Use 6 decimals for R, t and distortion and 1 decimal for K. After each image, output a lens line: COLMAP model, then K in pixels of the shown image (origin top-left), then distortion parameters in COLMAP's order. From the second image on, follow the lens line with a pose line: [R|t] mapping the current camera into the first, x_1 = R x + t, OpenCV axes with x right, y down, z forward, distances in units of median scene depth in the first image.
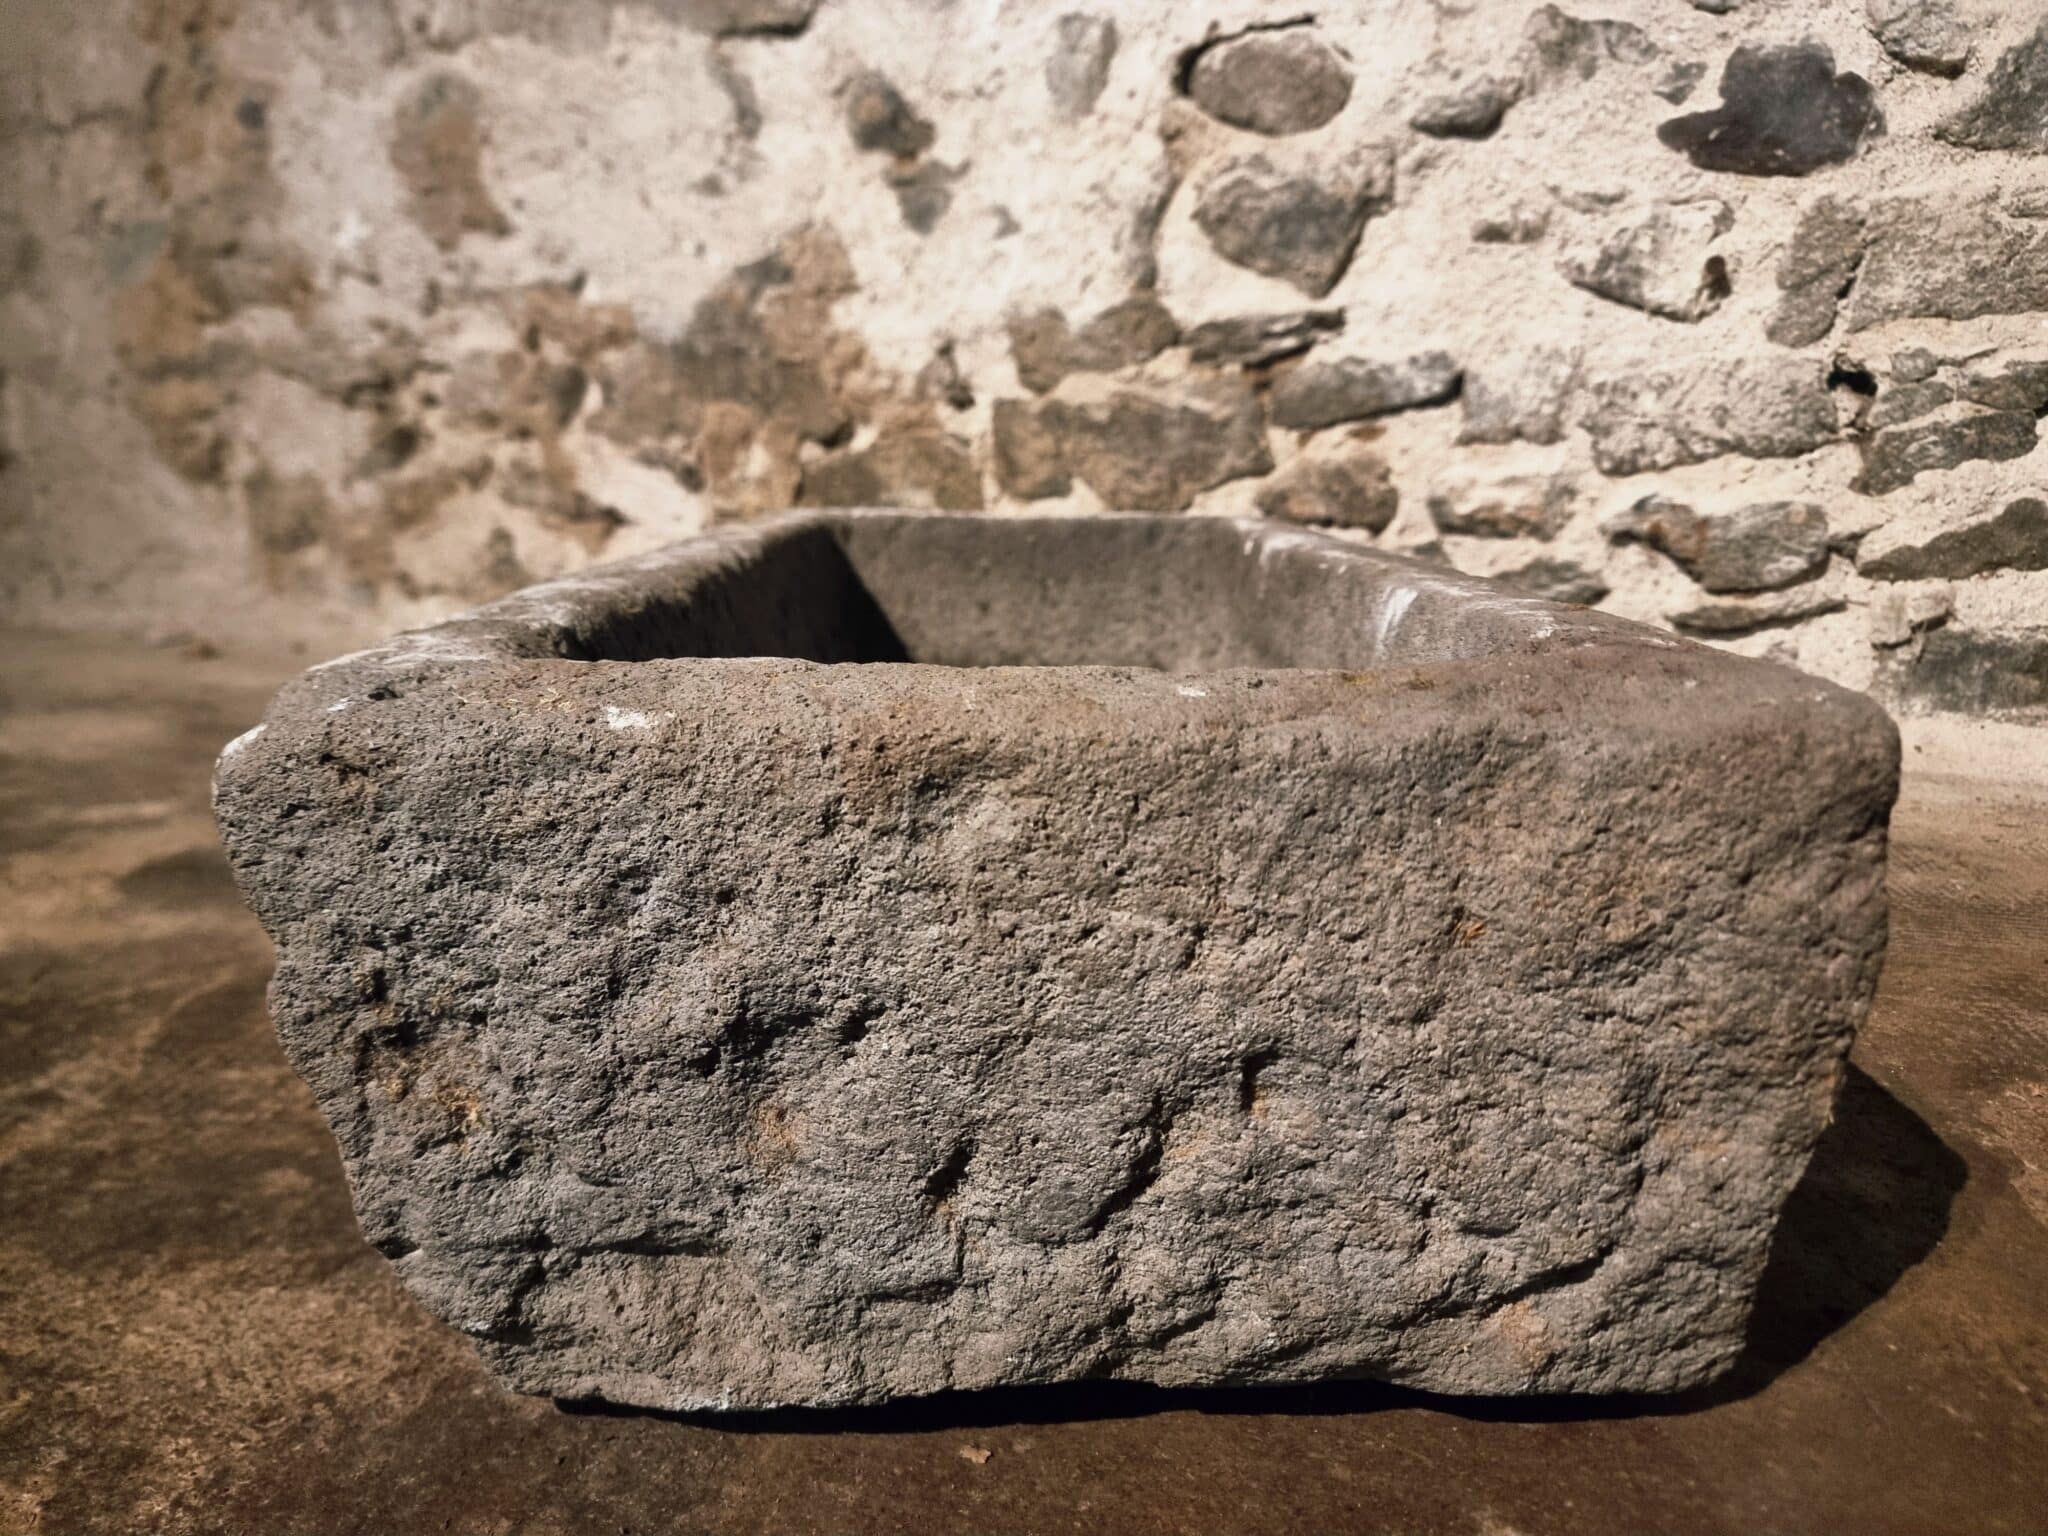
lens RADIAL K [[1471.1, 0, 1028.2], [0, 1471.1, 779.4], [0, 0, 1]] dist [0.031487, -0.026934]
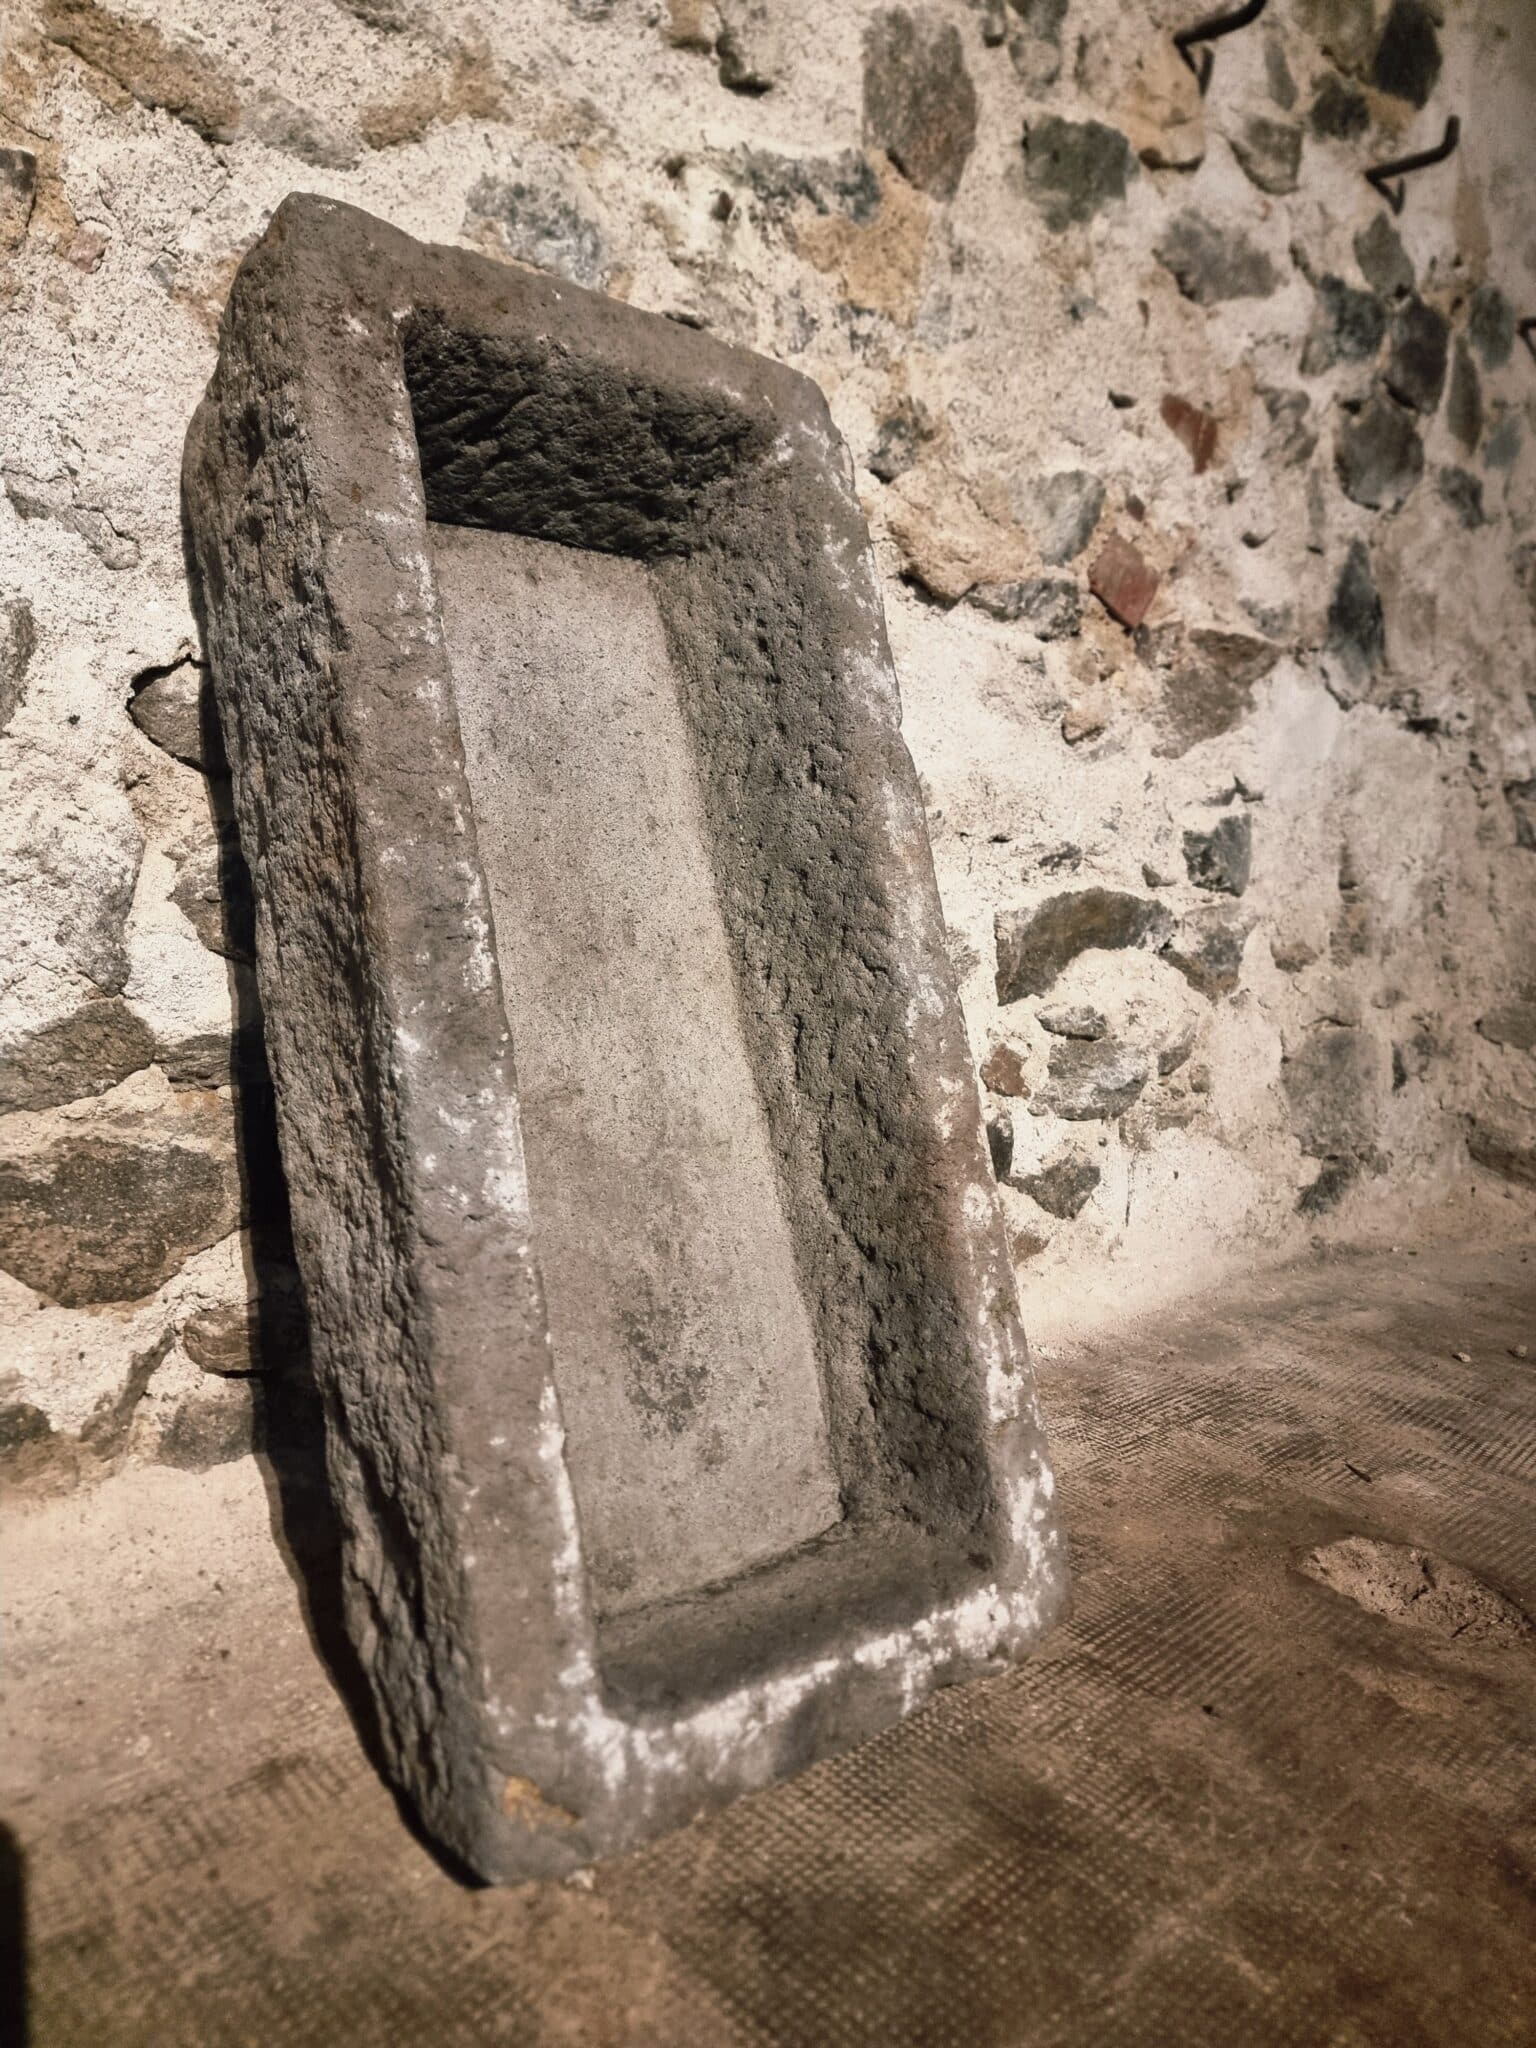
lens RADIAL K [[1435.0, 0, 752.2], [0, 1435.0, 1044.8], [0, 0, 1]] dist [0.062404, -0.061256]
pose [[0.556698, -0.101541, 0.824485, -0.312444], [0.122736, 0.991663, 0.039258, -0.299366], [-0.821598, 0.079339, 0.564520, 0.377409]]
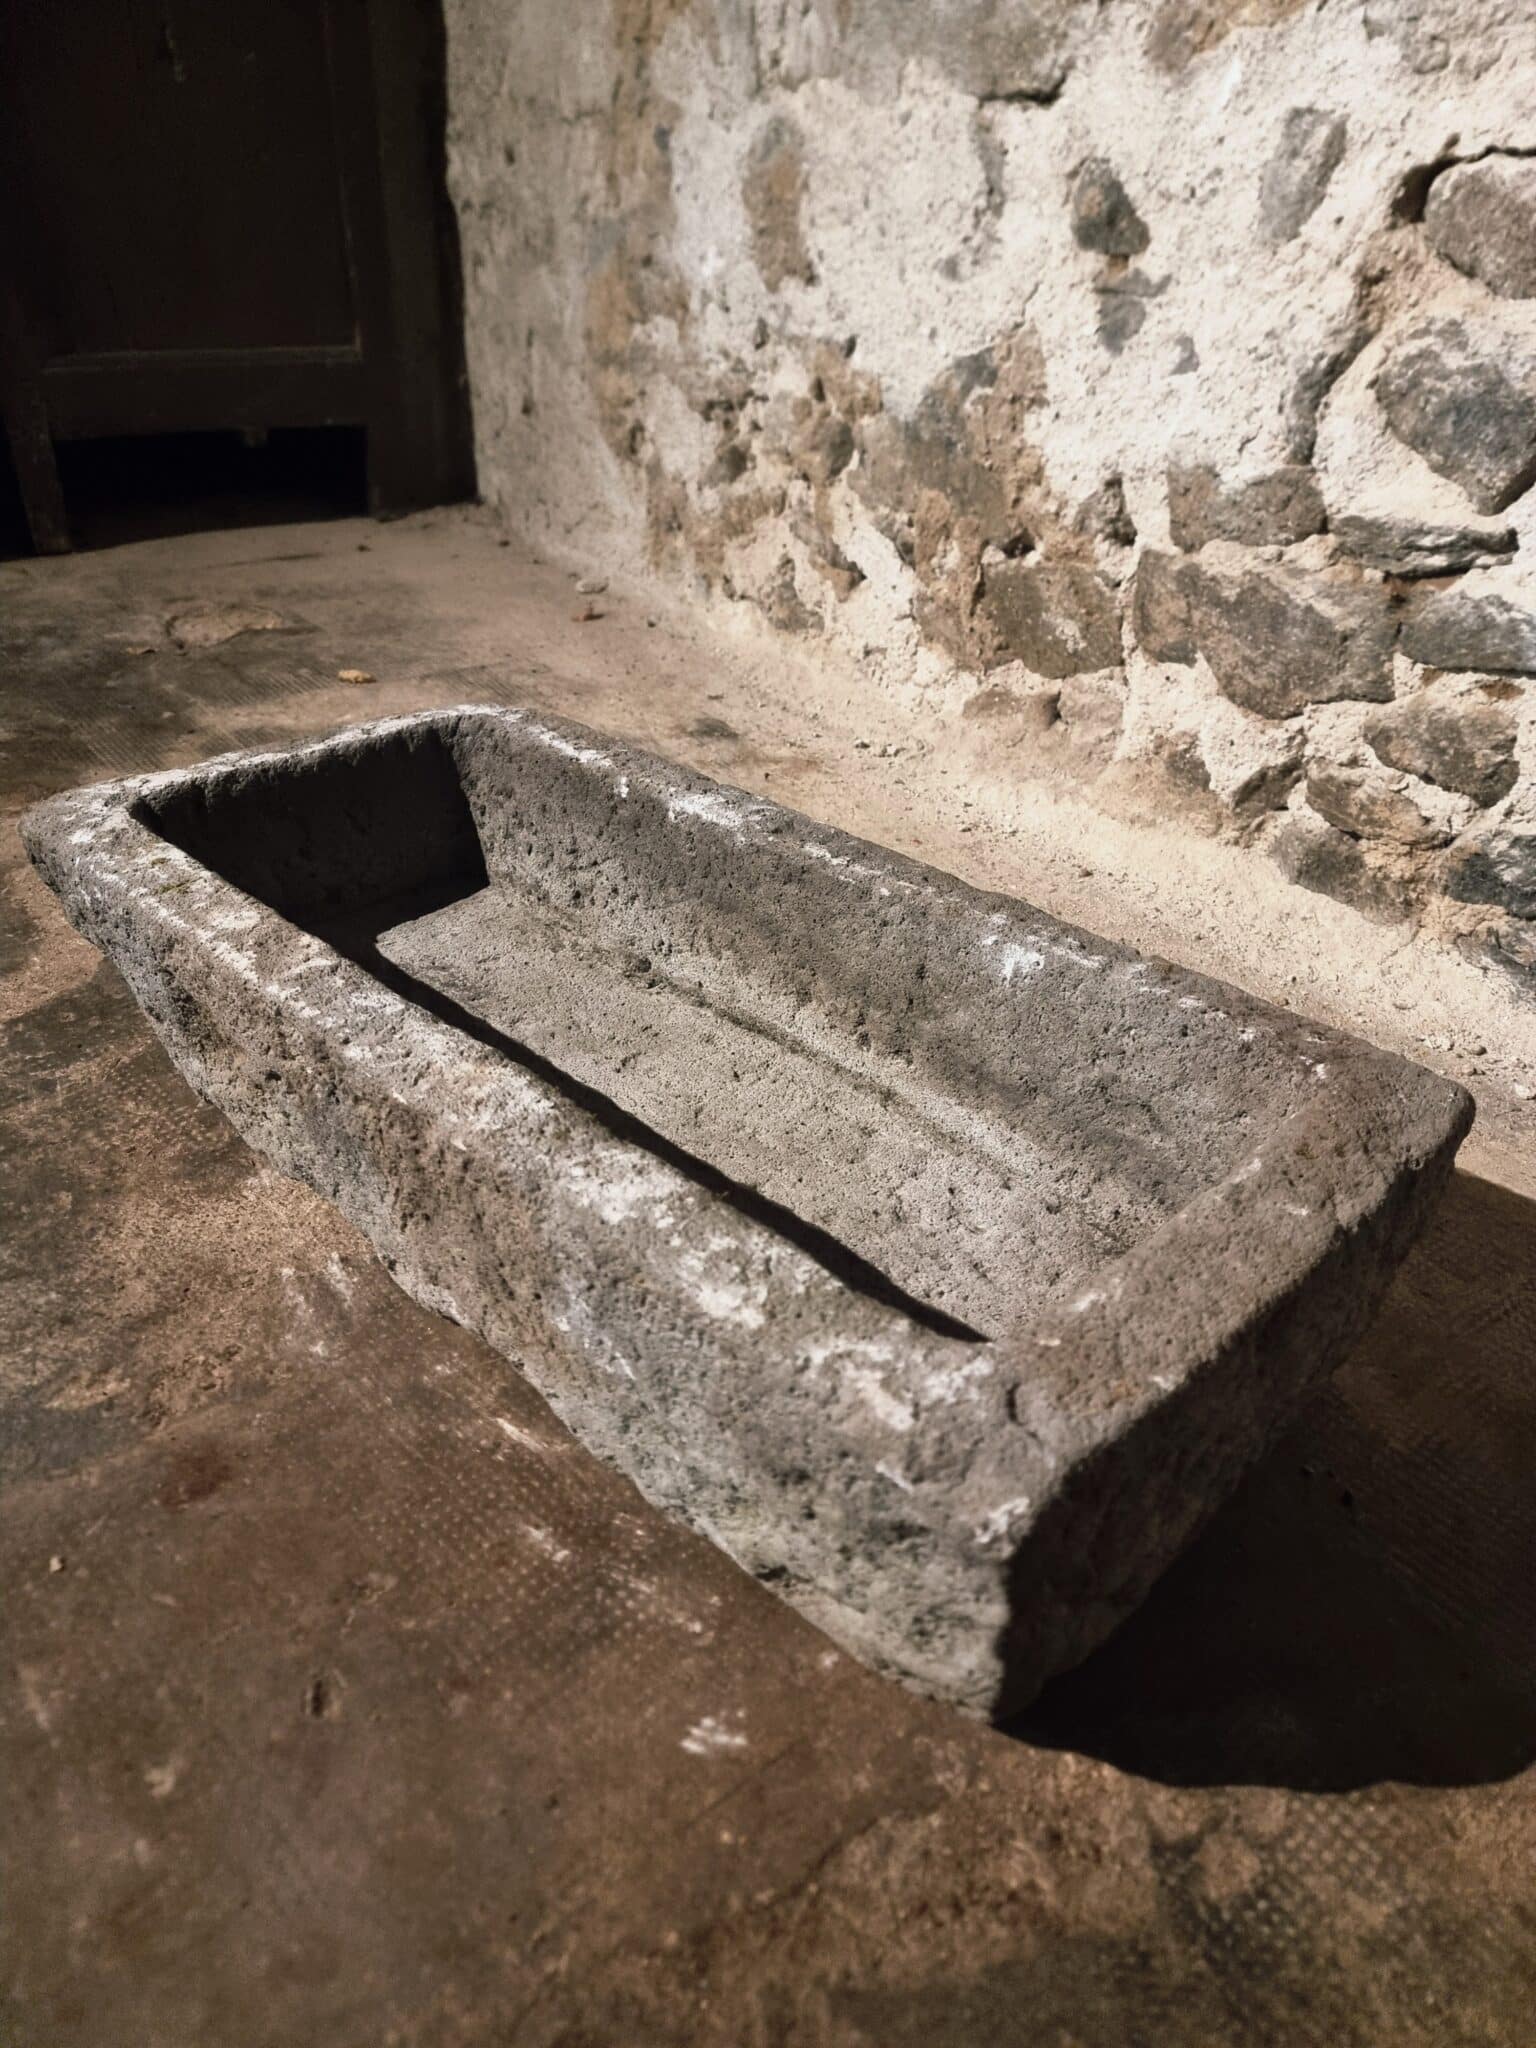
lens RADIAL K [[1442.6, 0, 760.2], [0, 1442.6, 1028.5], [0, 0, 1]] dist [0.061881, -0.061820]
pose [[0.777780, 0.349909, -0.522132, 0.398665], [-0.174305, 0.918206, 0.355691, -0.277232], [0.603884, -0.185639, 0.775153, 0.078265]]
